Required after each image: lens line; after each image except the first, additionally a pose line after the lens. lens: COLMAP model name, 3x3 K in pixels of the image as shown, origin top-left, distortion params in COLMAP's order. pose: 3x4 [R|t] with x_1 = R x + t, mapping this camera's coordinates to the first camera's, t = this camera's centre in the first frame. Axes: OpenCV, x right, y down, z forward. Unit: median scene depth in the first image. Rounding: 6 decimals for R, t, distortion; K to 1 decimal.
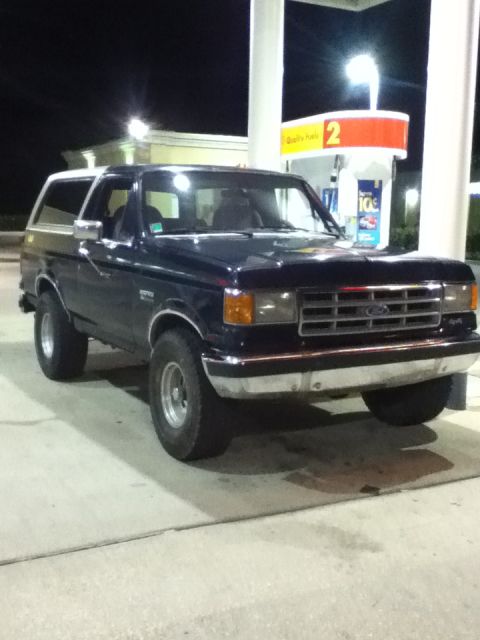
lens RADIAL K [[778.5, 0, 240.0], [0, 778.5, 320.0], [0, 0, 1]] dist [0.021279, -0.021894]
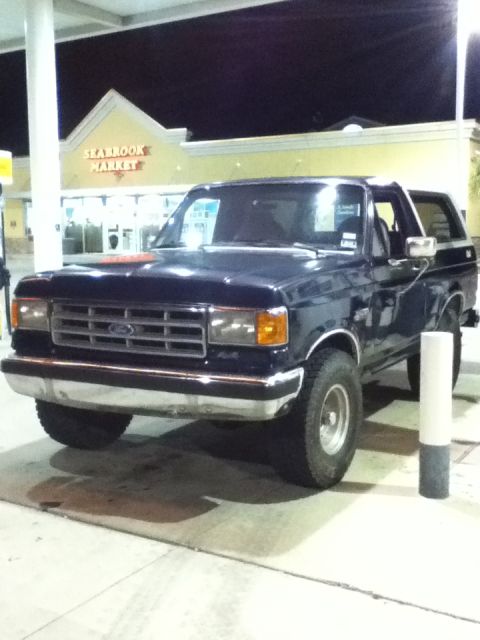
lens RADIAL K [[773.6, 0, 240.0], [0, 773.6, 320.0], [0, 0, 1]] dist [0.002696, -0.071974]
pose [[0.505284, 0.080041, -0.859233, 1.021334], [-0.095251, 0.994778, 0.036654, -0.068754], [0.857680, 0.063322, 0.510270, 0.631835]]
